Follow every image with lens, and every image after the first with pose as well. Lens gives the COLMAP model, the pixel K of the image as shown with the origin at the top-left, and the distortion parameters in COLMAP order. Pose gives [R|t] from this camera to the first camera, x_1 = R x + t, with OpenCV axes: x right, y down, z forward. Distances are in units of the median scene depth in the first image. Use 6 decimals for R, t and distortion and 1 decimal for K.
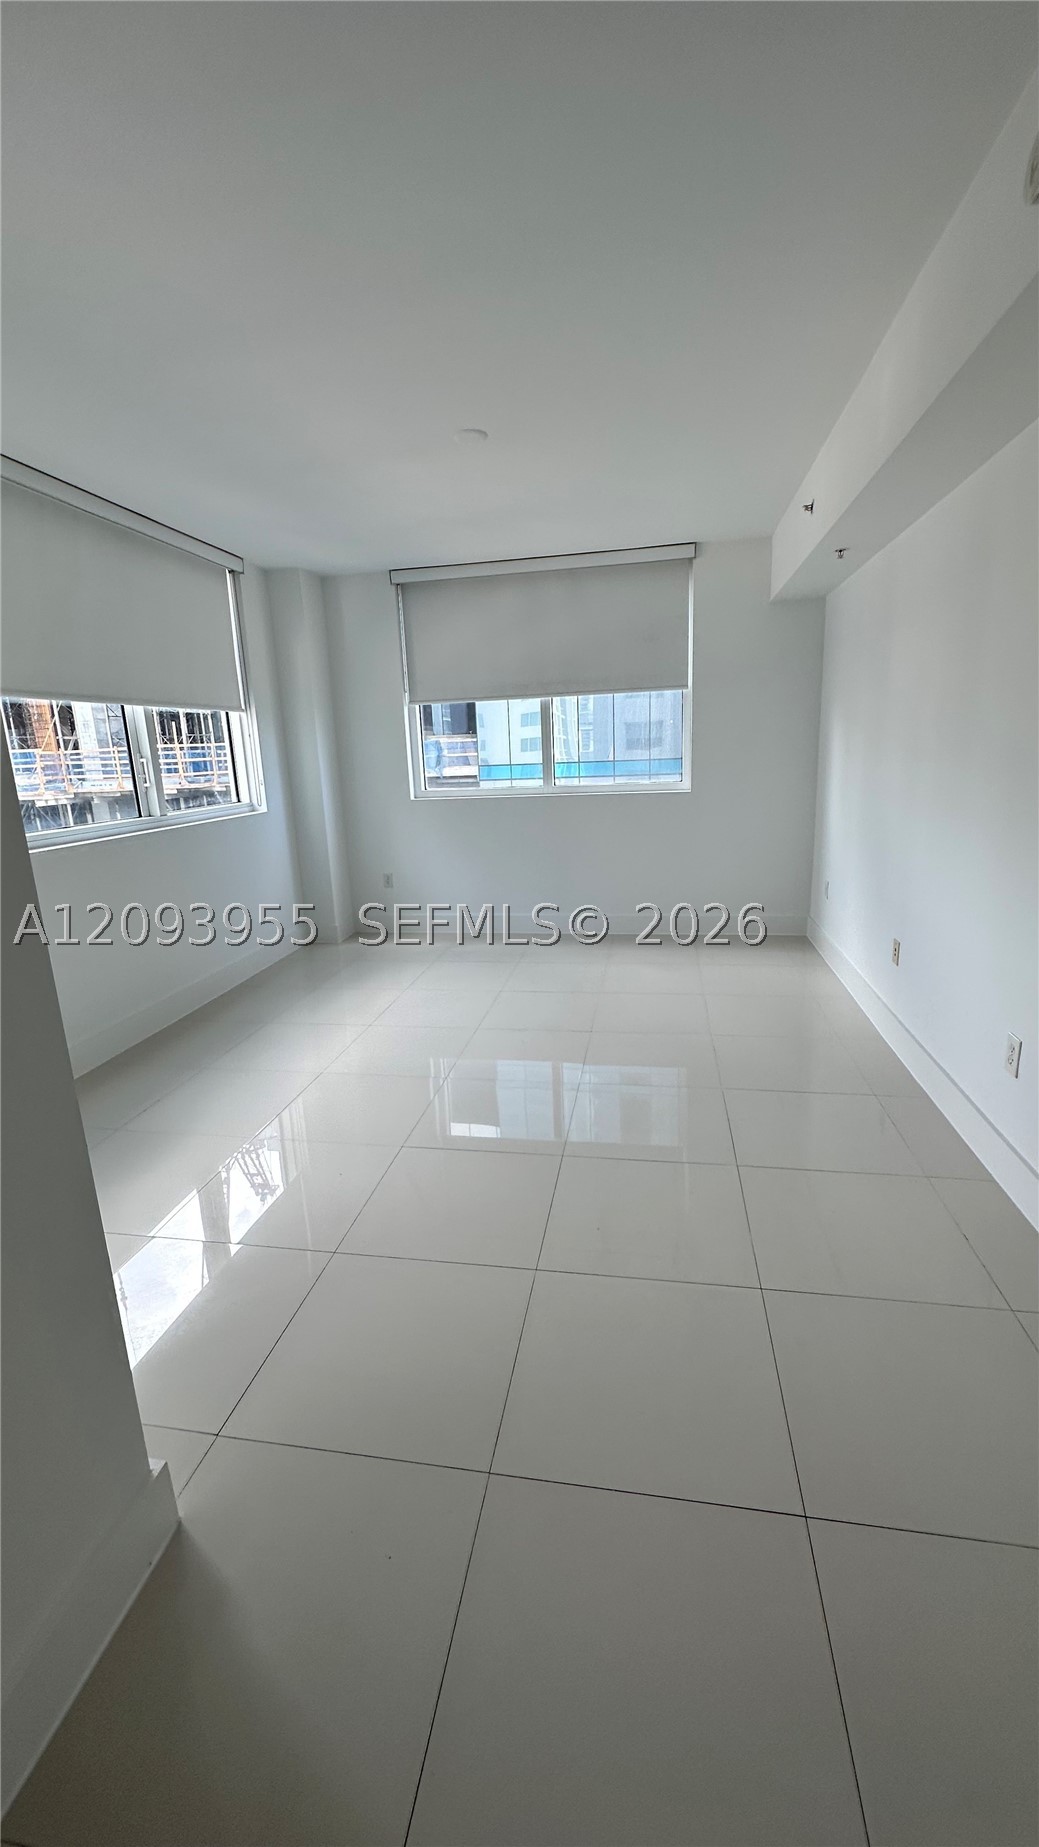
lens RADIAL K [[727.9, 0, 518.6], [0, 727.9, 926.2], [0, 0, 1]] dist [-0.003458, -0.000050]
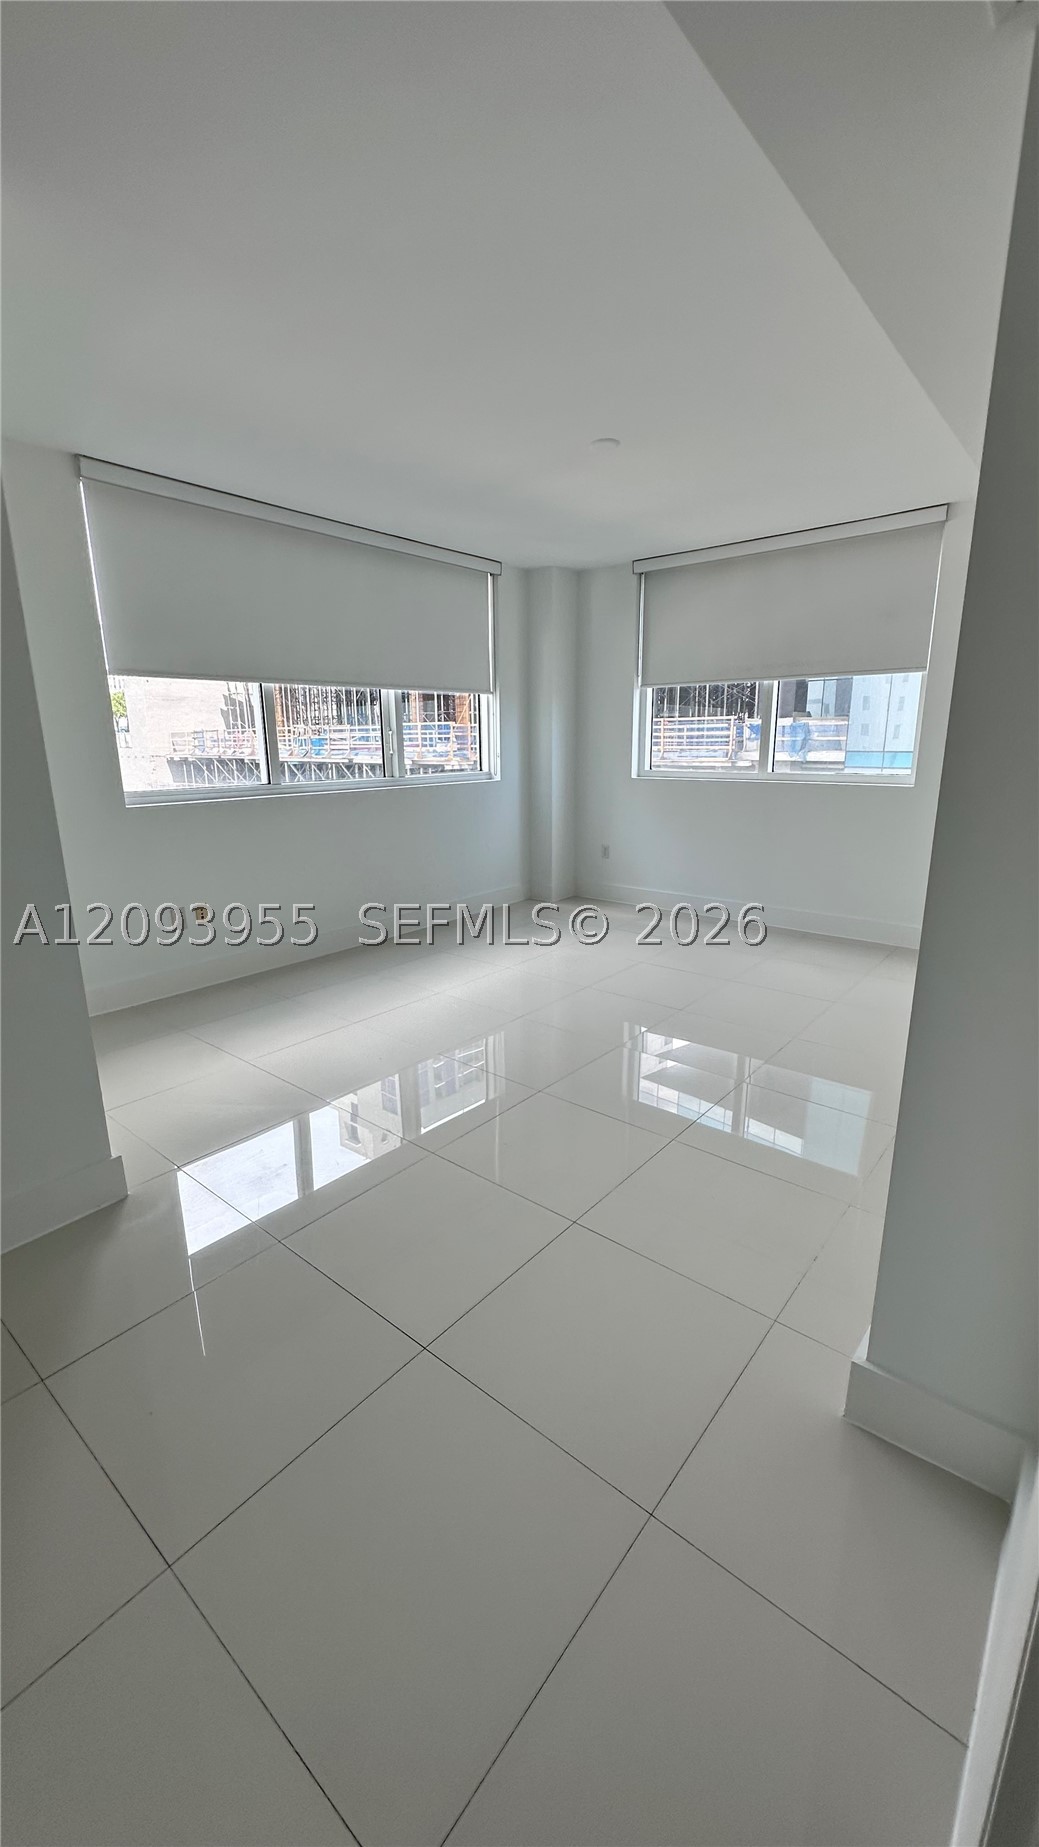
lens RADIAL K [[727.9, 0, 517.1], [0, 727.9, 923.2], [0, 0, 1]] dist [-0.003458, -0.000050]
pose [[0.872256, 0.151172, -0.465098, 0.249253], [-0.140612, 0.988391, 0.057552, -0.001878], [0.468399, 0.015199, 0.883386, -0.013218]]
